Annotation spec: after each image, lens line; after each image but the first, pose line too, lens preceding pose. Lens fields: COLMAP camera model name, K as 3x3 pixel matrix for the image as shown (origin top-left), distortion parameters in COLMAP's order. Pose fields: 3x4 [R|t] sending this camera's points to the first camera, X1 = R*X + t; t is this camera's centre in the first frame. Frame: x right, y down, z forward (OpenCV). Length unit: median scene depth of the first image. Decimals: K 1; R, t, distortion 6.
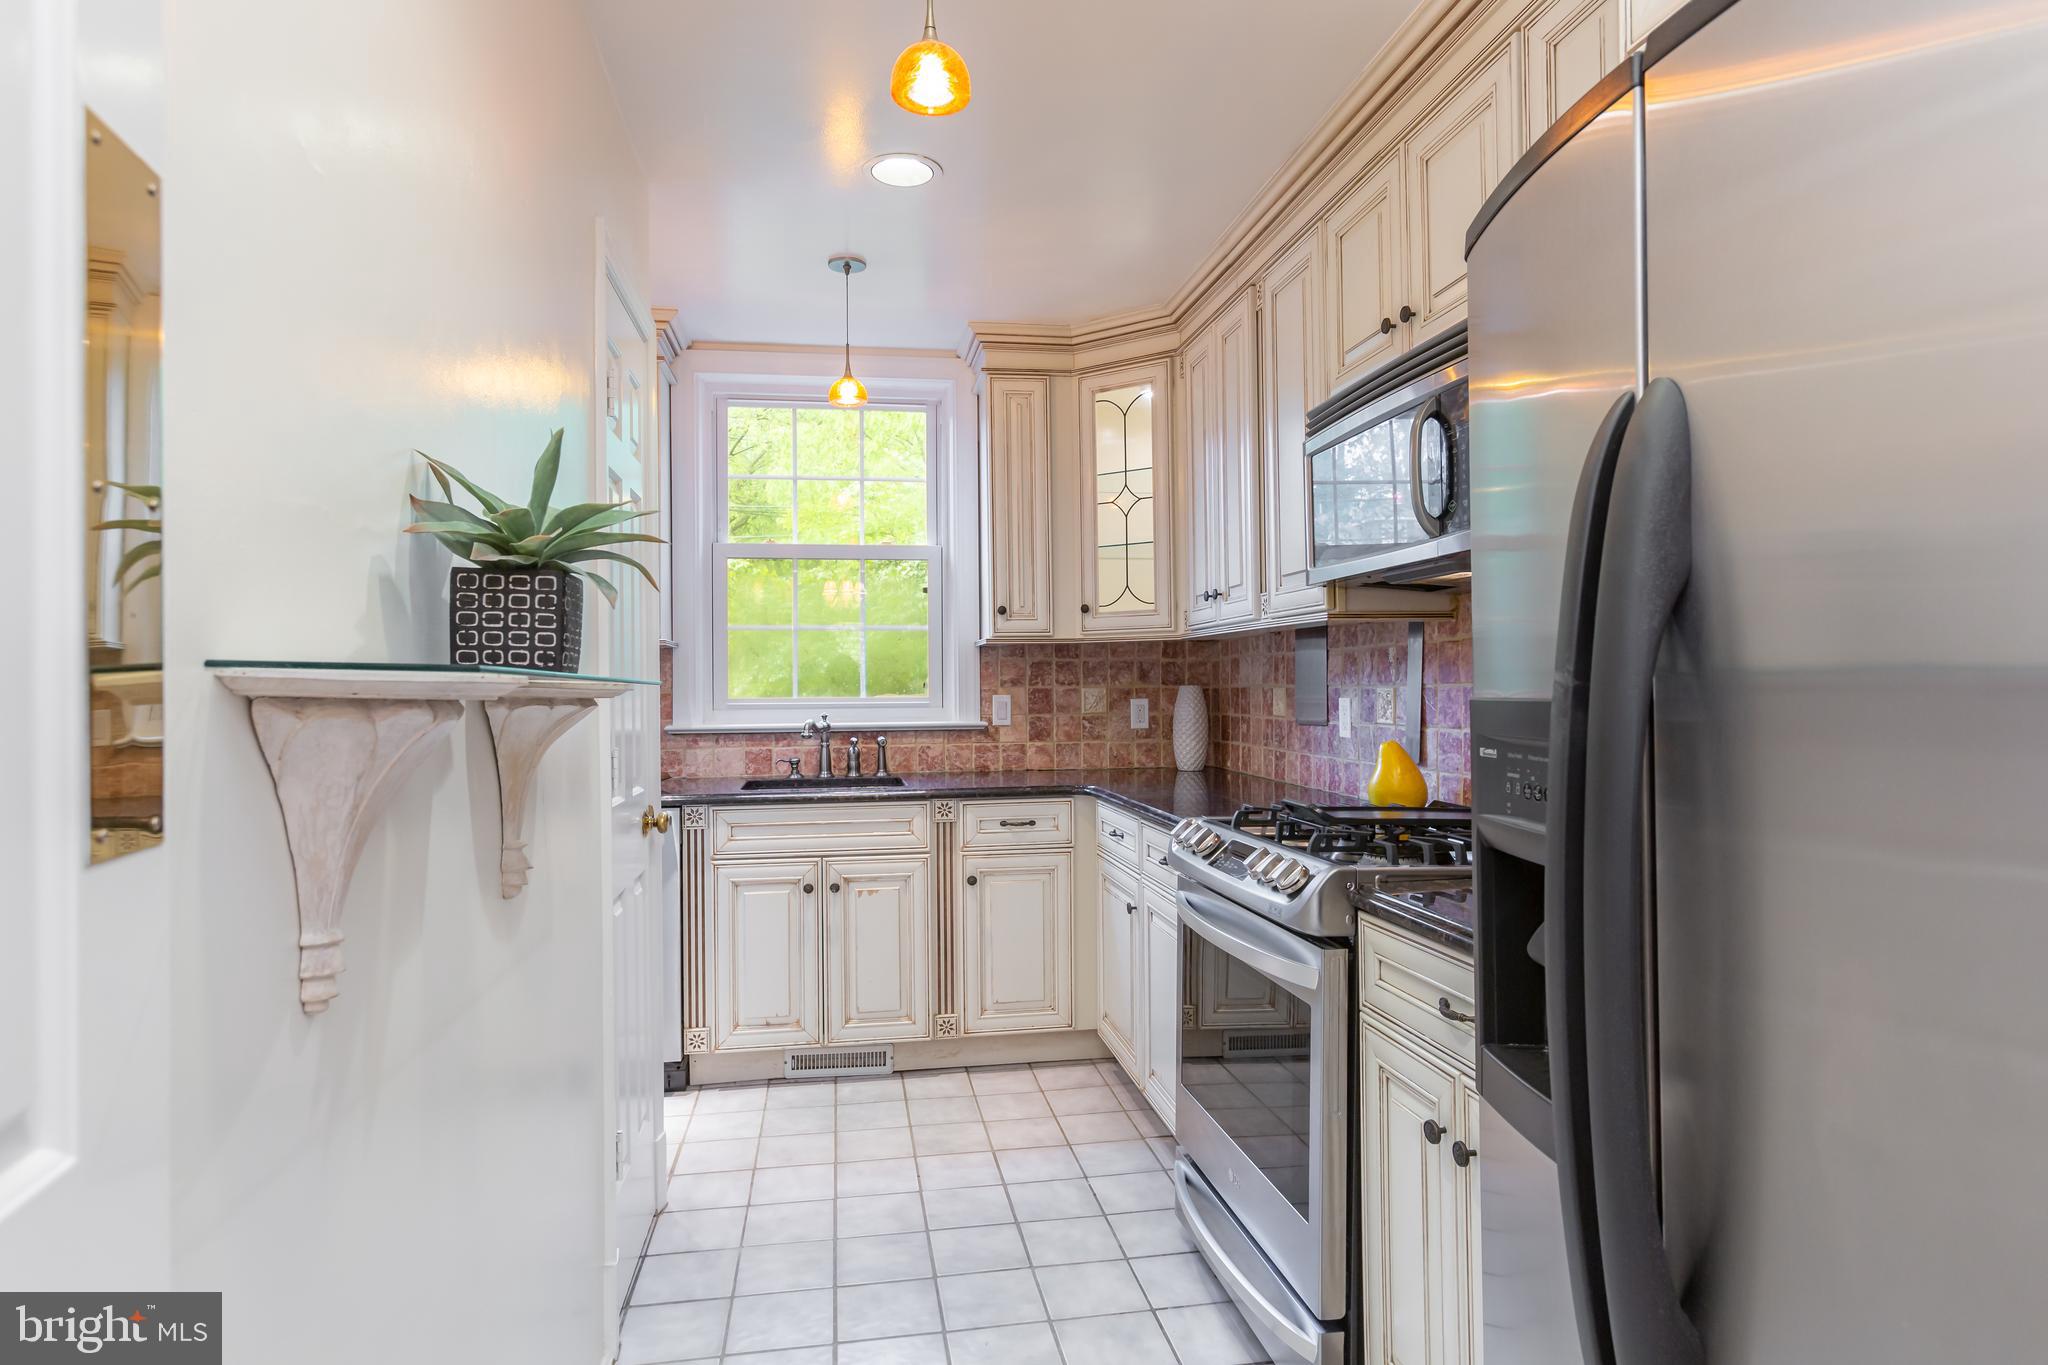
lens RADIAL K [[1170.5, 0, 1024.8], [0, 1170.5, 677.2], [0, 0, 1]] dist [-0.000293, -0.000009]
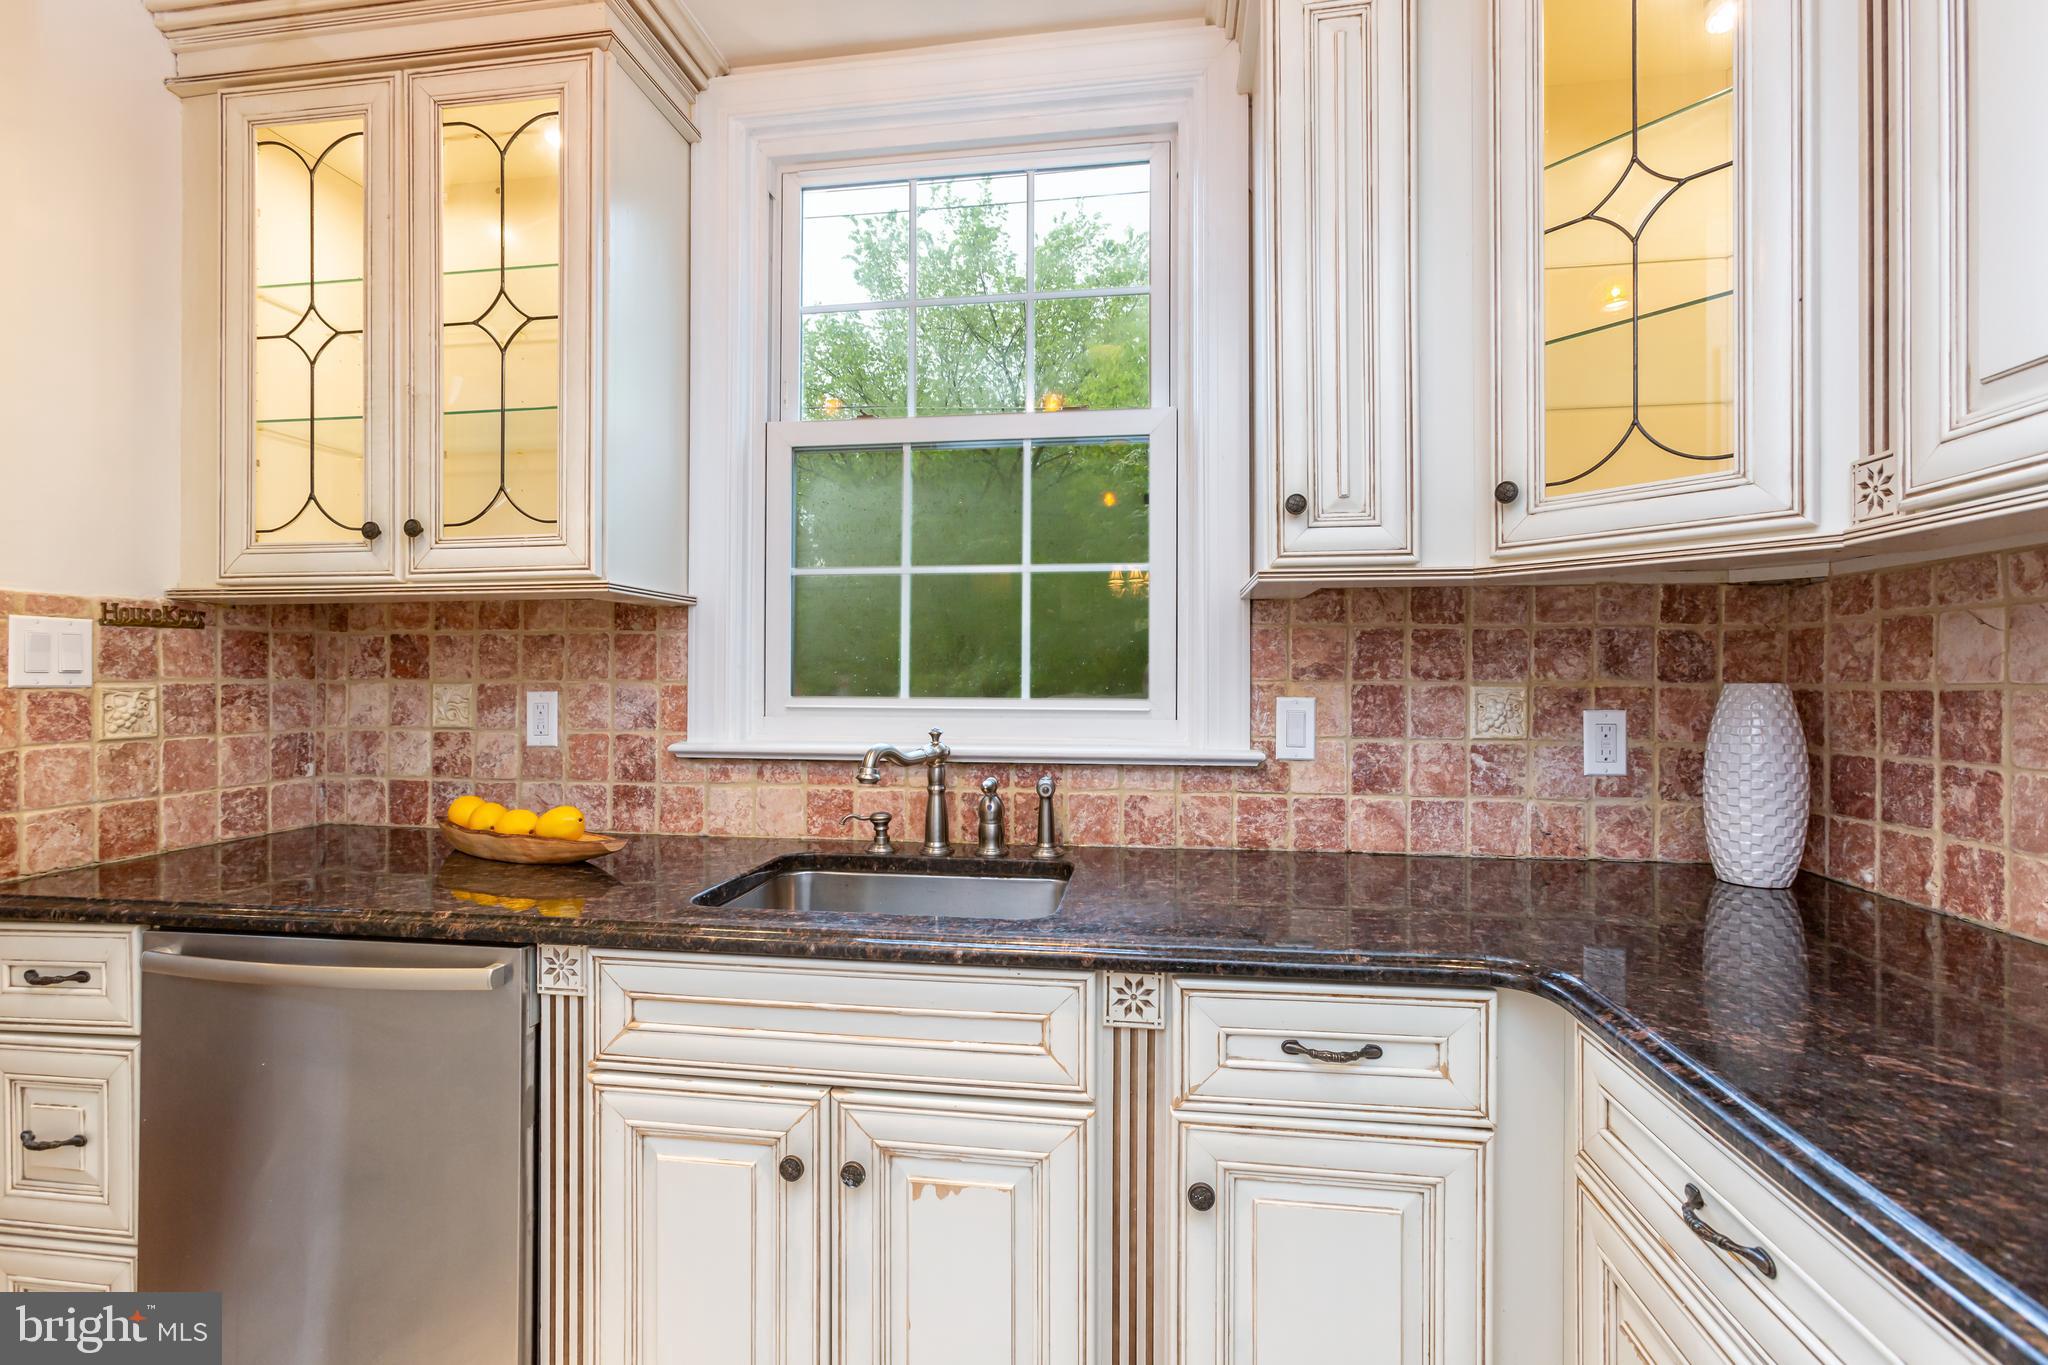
lens RADIAL K [[915.2, 0, 1037.6], [0, 915.2, 672.1], [0, 0, 1]] dist [-0.013740, 0.000182]
pose [[0.954461, 0.009248, -0.298193, -0.008785], [-0.010214, 0.999946, -0.001683, 0.006451], [0.298161, 0.004652, 0.954504, 0.614962]]
